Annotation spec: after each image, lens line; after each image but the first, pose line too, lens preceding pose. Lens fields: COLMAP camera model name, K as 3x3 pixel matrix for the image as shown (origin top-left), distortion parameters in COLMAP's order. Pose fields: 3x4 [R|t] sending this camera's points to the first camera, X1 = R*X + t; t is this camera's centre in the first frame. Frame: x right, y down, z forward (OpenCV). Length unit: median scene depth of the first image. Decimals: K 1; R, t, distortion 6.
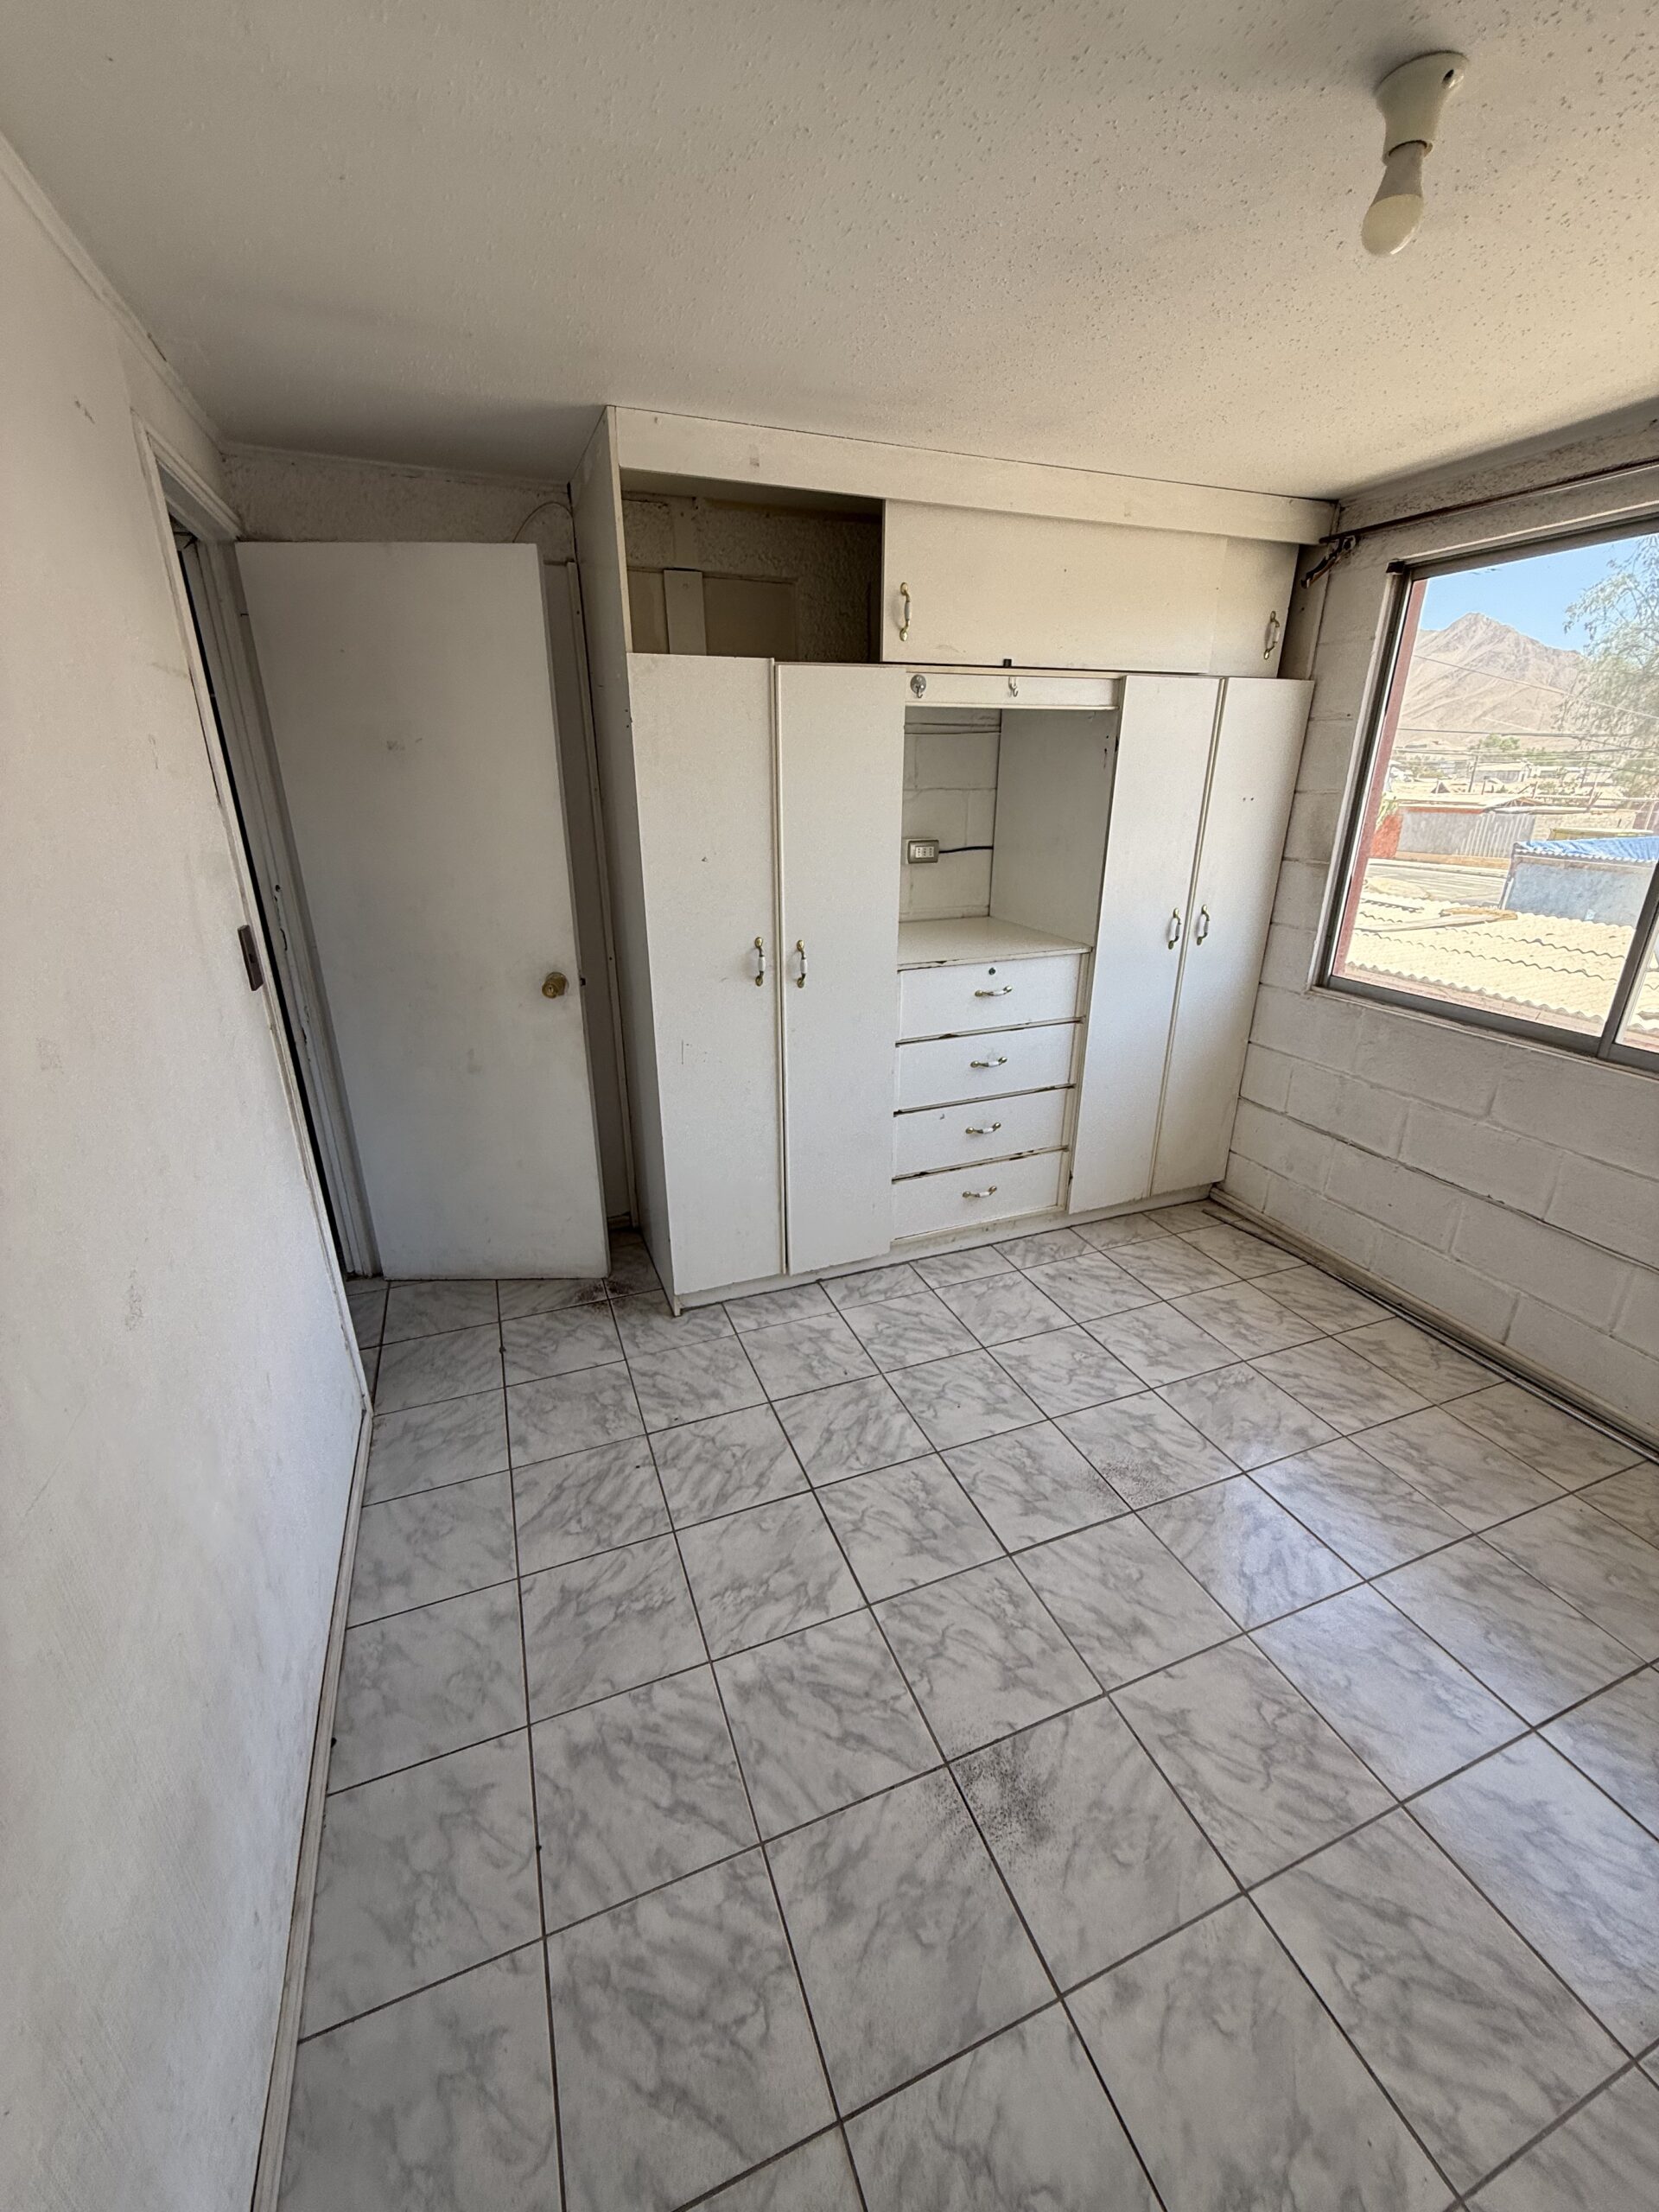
lens RADIAL K [[878.0, 0, 826.5], [0, 878.0, 1102.6], [0, 0, 1]] dist [-0.006454, 0.001205]
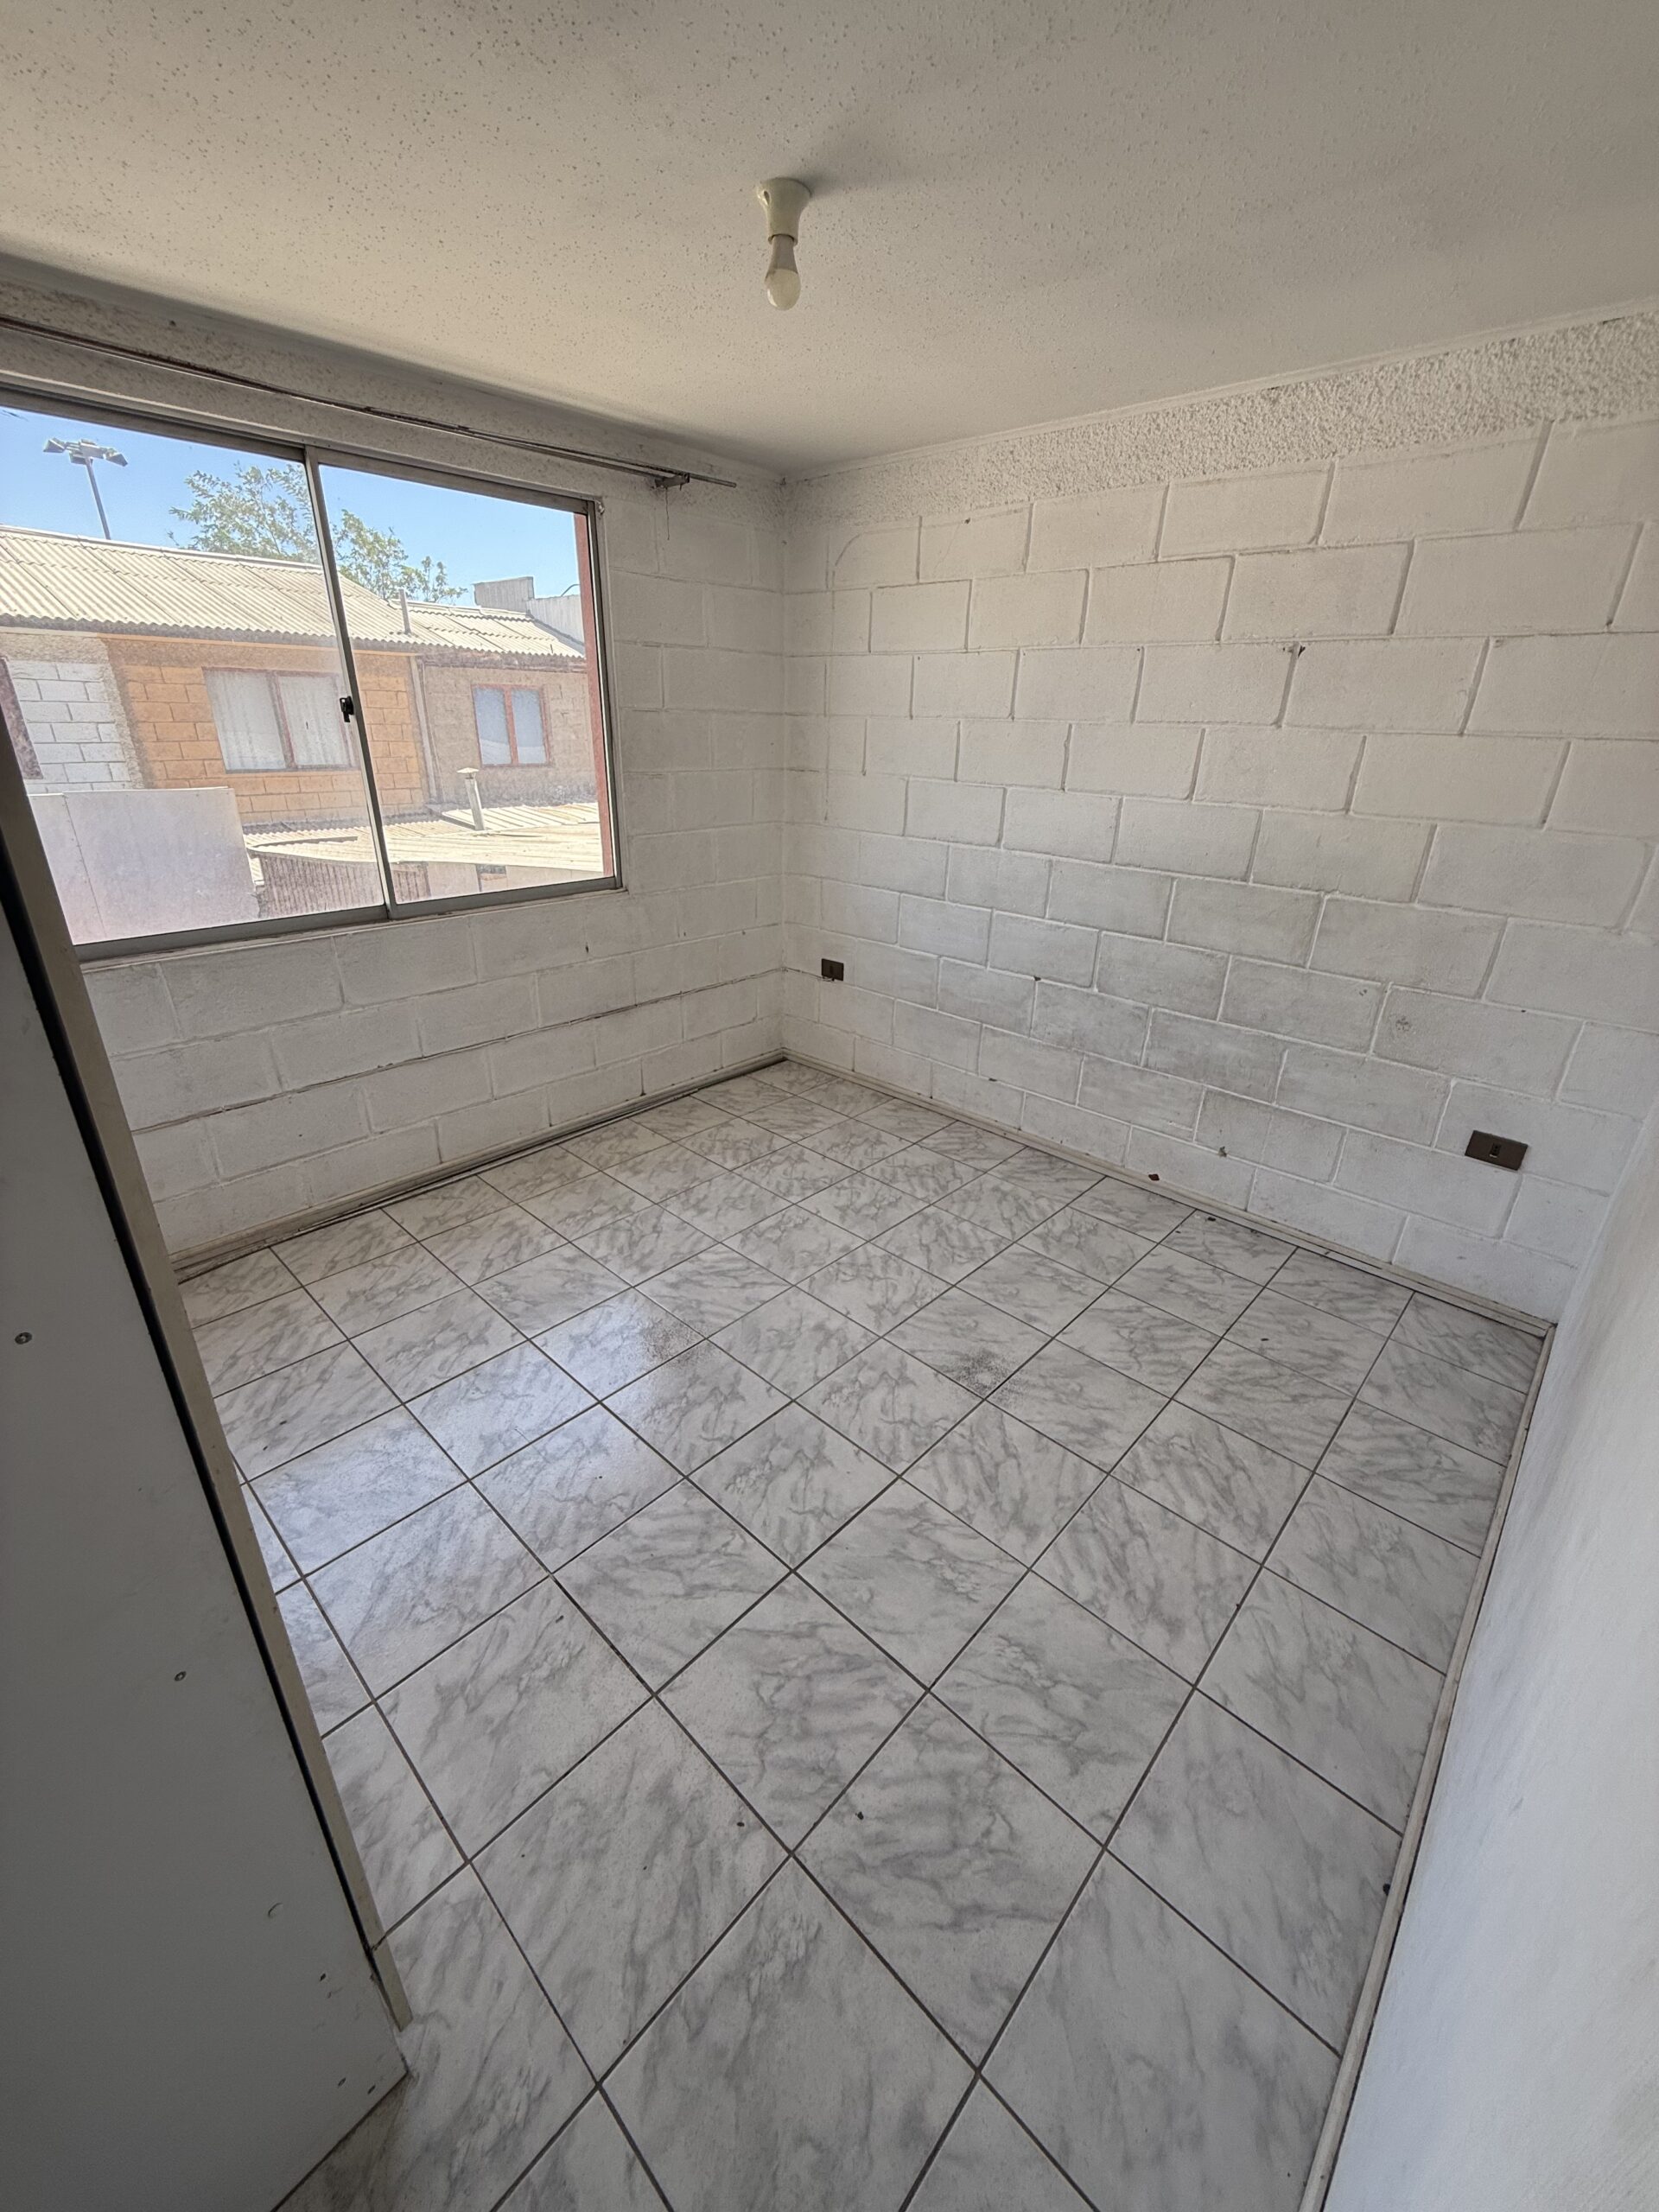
lens RADIAL K [[878.0, 0, 832.4], [0, 878.0, 1104.5], [0, 0, 1]] dist [-0.006454, 0.001205]
pose [[-0.431621, -0.375777, 0.820058, -0.557887], [0.299520, 0.797819, 0.523233, -0.338807], [-0.850877, 0.471462, -0.231803, 0.976120]]
